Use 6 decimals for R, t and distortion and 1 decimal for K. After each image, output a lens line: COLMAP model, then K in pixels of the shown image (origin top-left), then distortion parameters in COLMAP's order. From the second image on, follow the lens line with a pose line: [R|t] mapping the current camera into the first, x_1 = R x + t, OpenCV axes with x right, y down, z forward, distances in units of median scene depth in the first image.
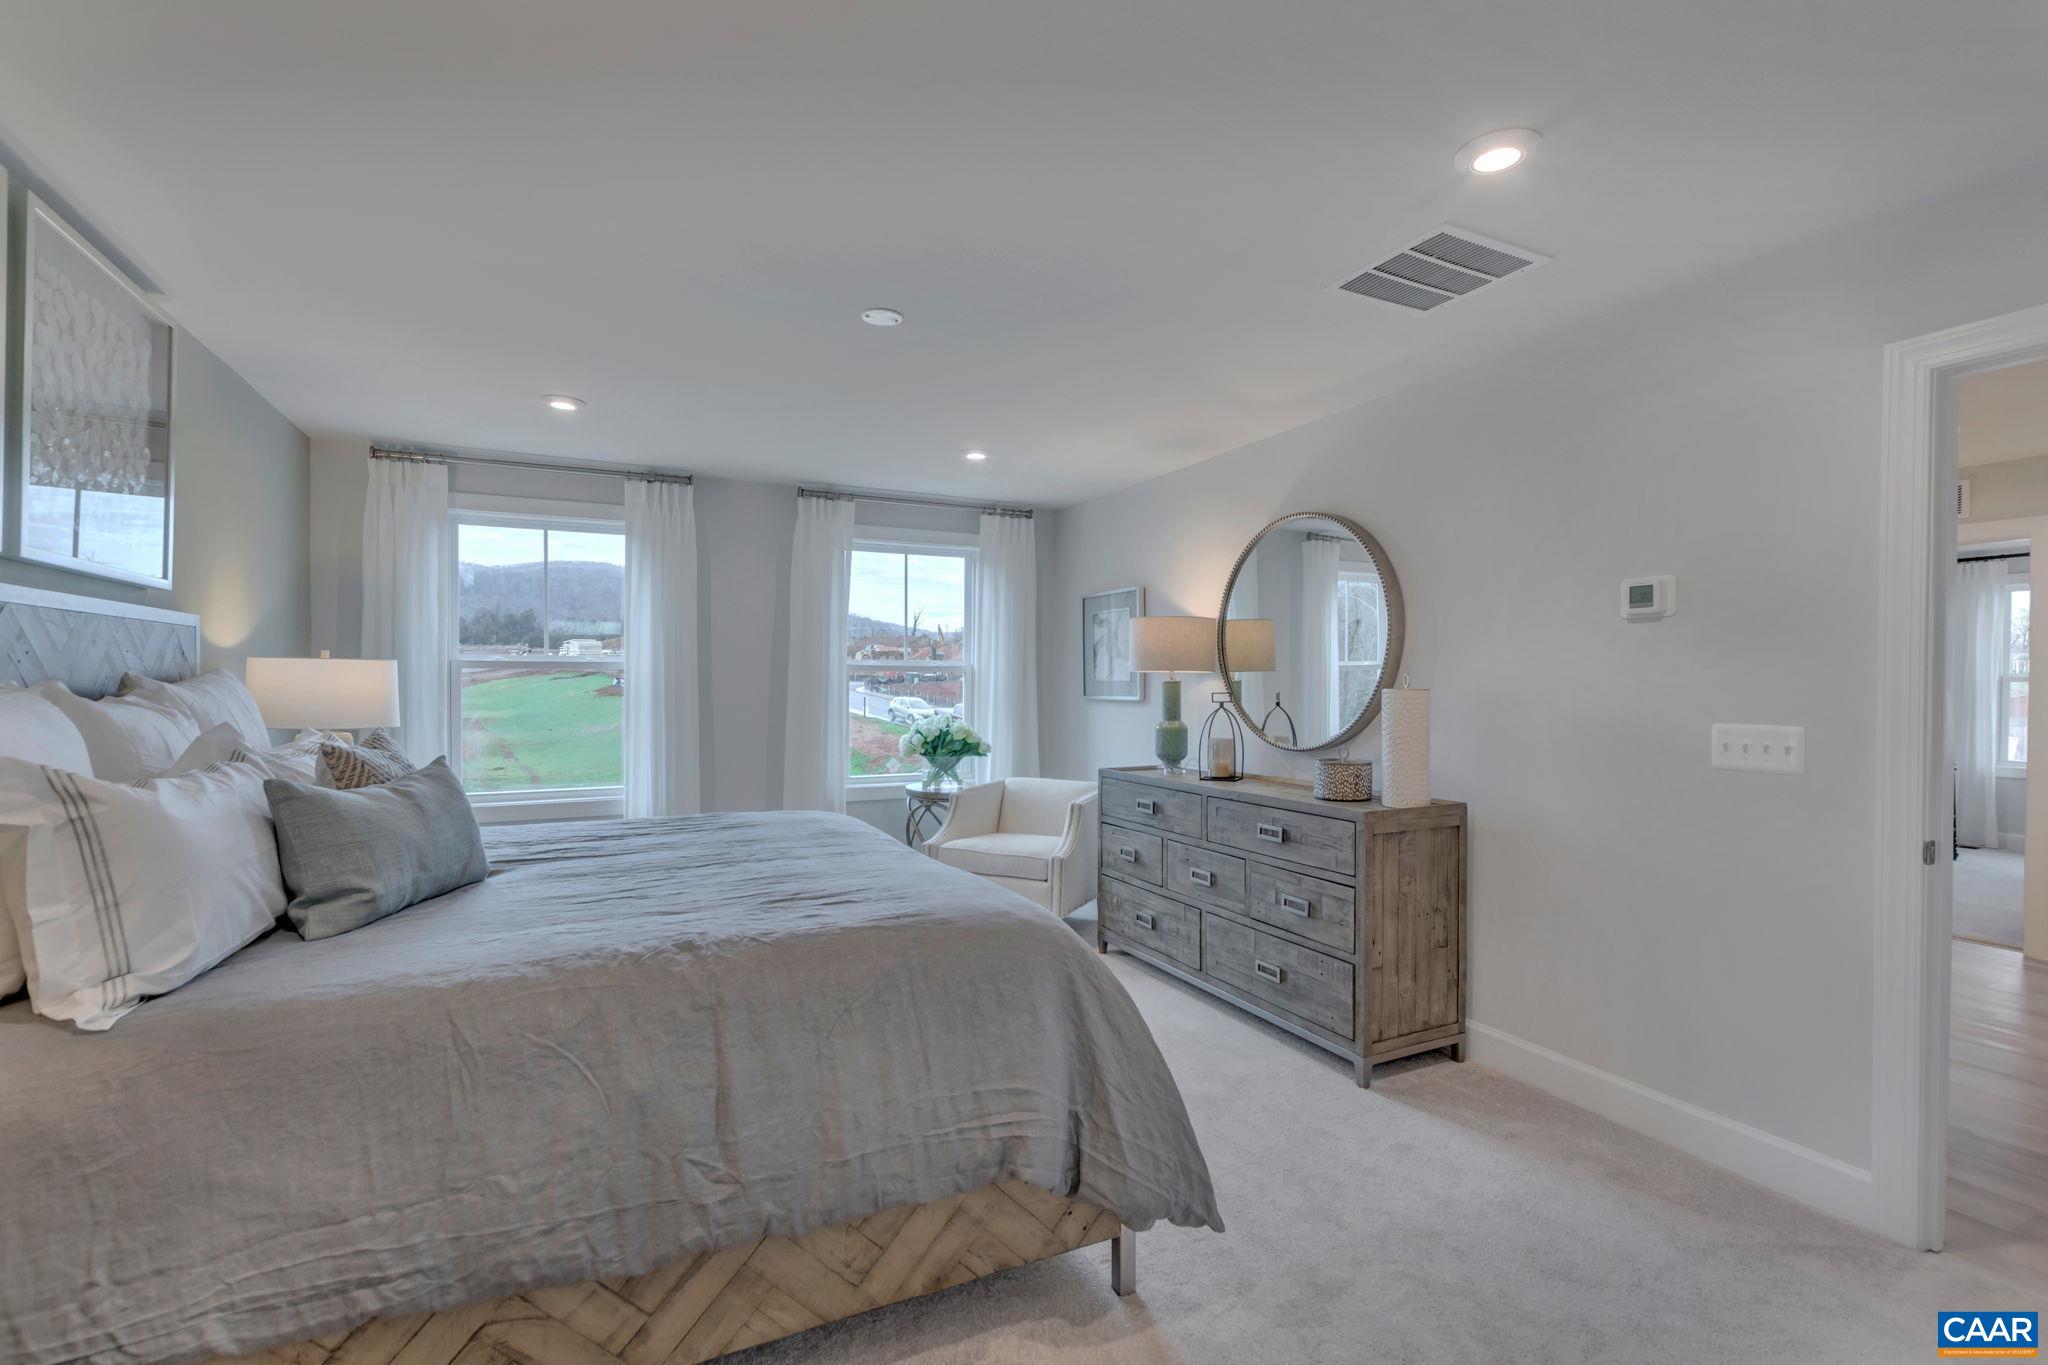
lens RADIAL K [[916.3, 0, 1024.0], [0, 916.3, 682.5], [0, 0, 1]] dist [-0.001237, -0.000417]
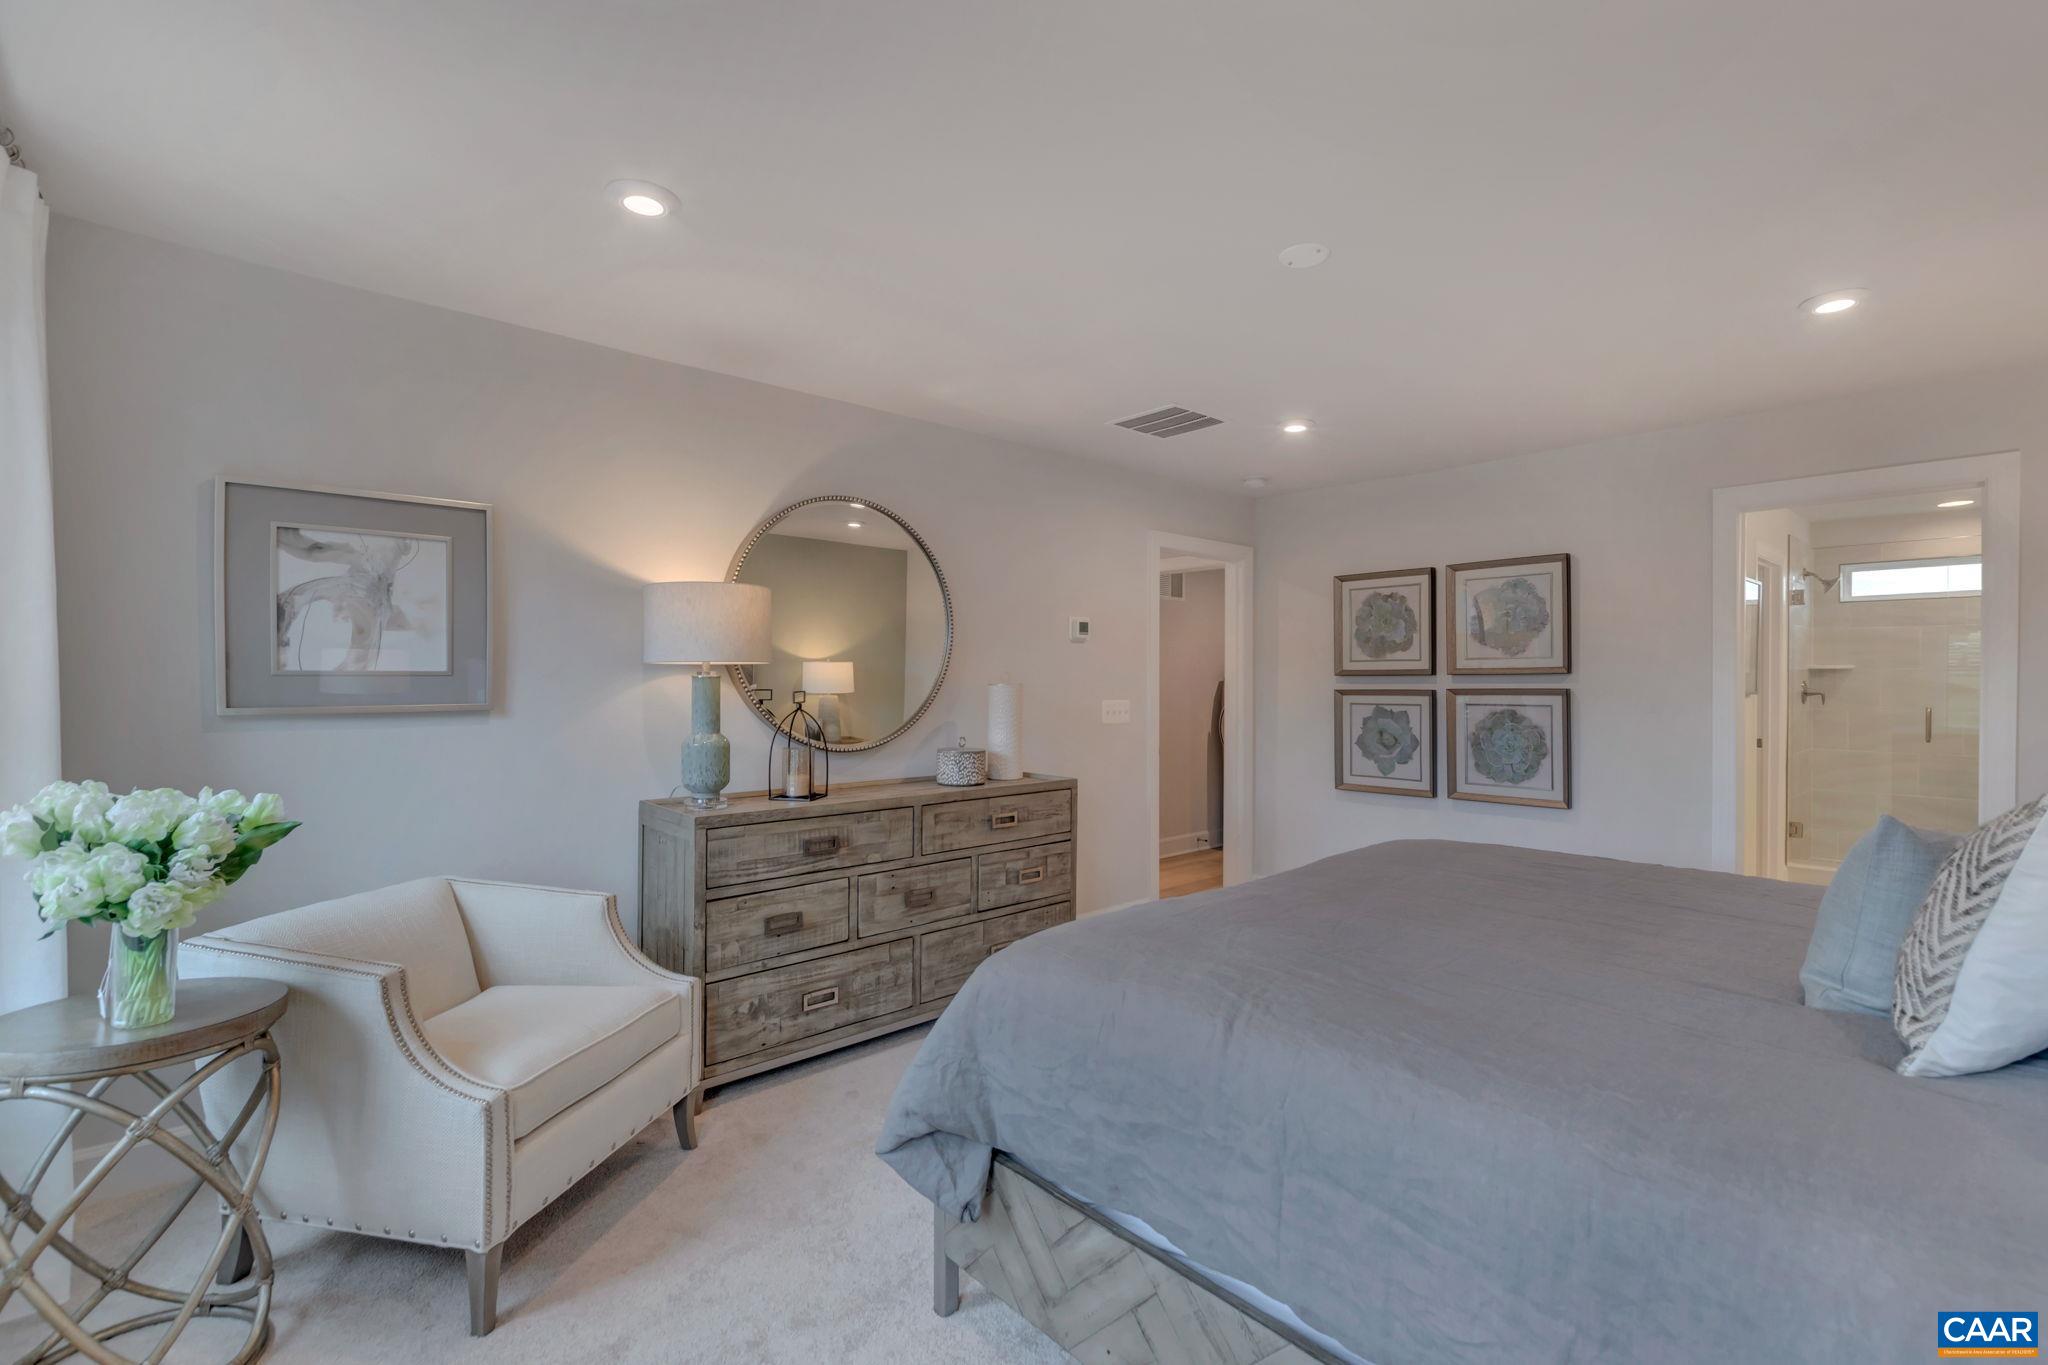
lens RADIAL K [[916.3, 0, 1024.0], [0, 916.3, 682.5], [0, 0, 1]] dist [-0.001237, -0.000417]
pose [[-0.273935, -0.008079, 0.961714, -0.652995], [-0.003146, 0.999967, 0.007504, -0.003304], [-0.961743, -0.000970, -0.273951, 1.091776]]
